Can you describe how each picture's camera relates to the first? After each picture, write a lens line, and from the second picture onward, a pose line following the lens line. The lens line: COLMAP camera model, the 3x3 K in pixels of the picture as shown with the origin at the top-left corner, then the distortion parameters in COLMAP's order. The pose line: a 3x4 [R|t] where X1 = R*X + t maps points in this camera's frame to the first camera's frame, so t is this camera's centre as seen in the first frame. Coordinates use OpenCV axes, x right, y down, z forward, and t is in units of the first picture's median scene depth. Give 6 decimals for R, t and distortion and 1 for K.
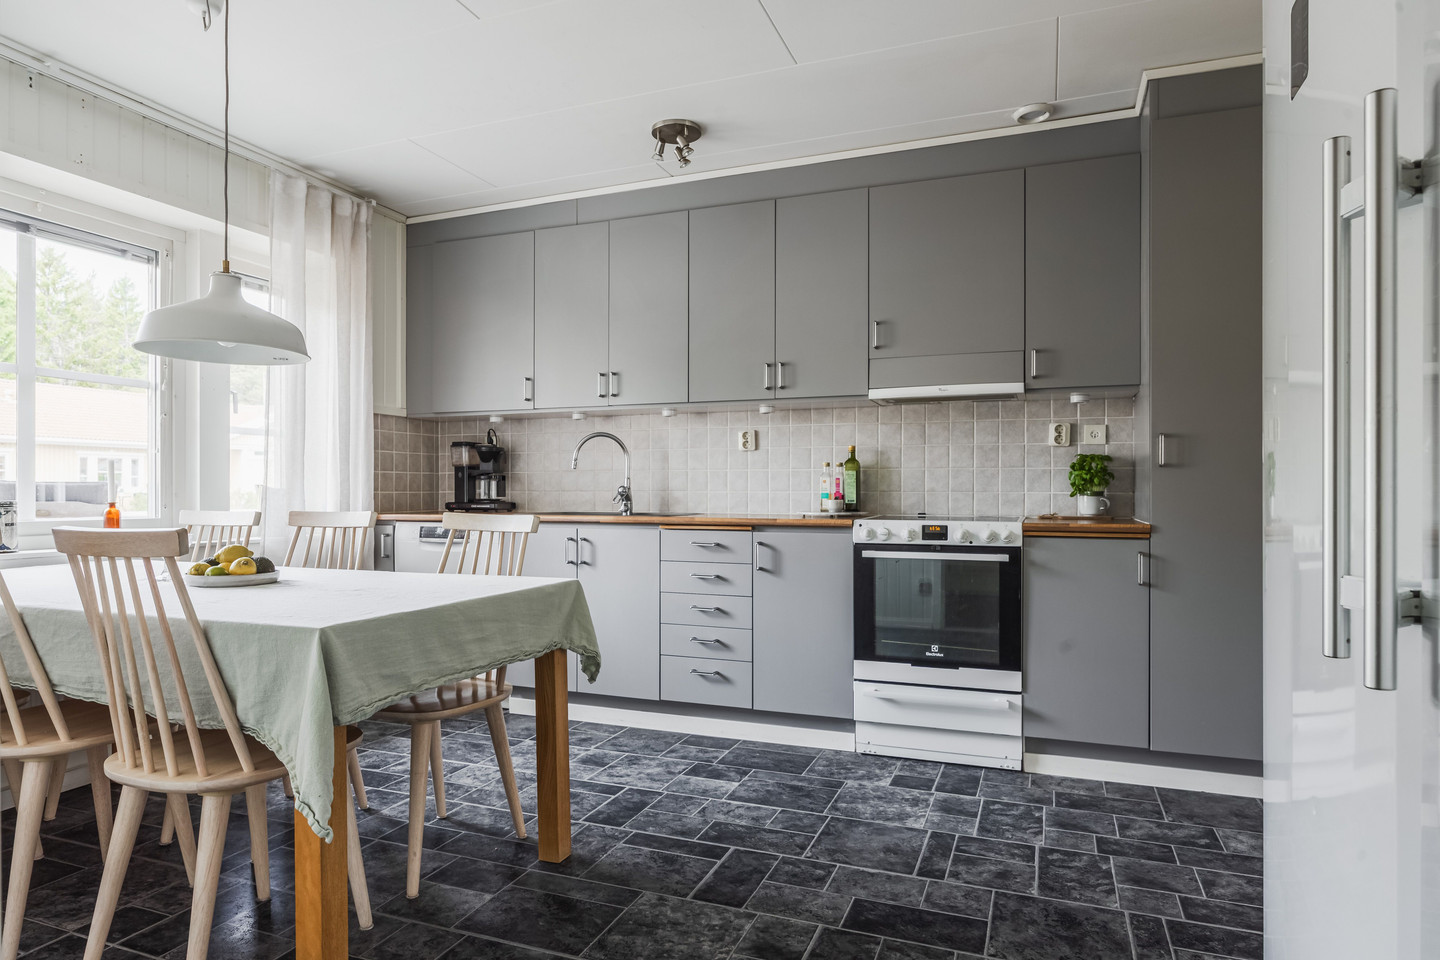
lens RADIAL K [[855.0, 0, 720.0], [0, 855.0, 480.0], [0, 0, 1]] dist [-0.001403, 0.001849]
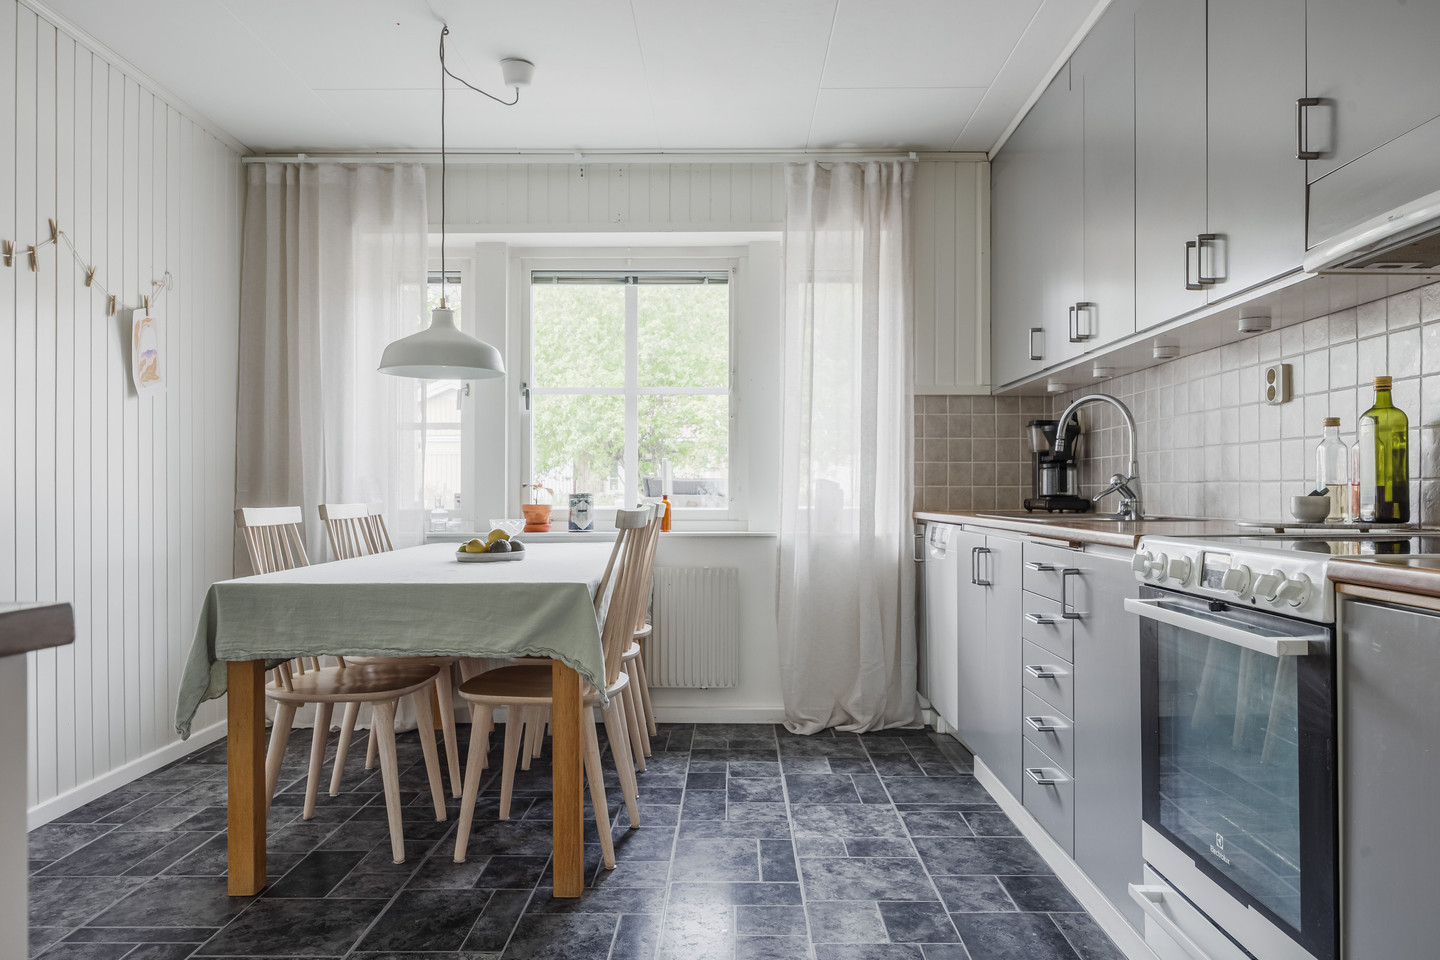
lens RADIAL K [[1010.9, 0, 720.0], [0, 1010.9, 480.0], [0, 0, 1]] dist [-0.002847, -0.000690]
pose [[0.348849, -0.011234, -0.937111, 0.621968], [0.014519, 0.999873, -0.006582, 0.014469], [0.937066, -0.011310, 0.348968, 0.570747]]
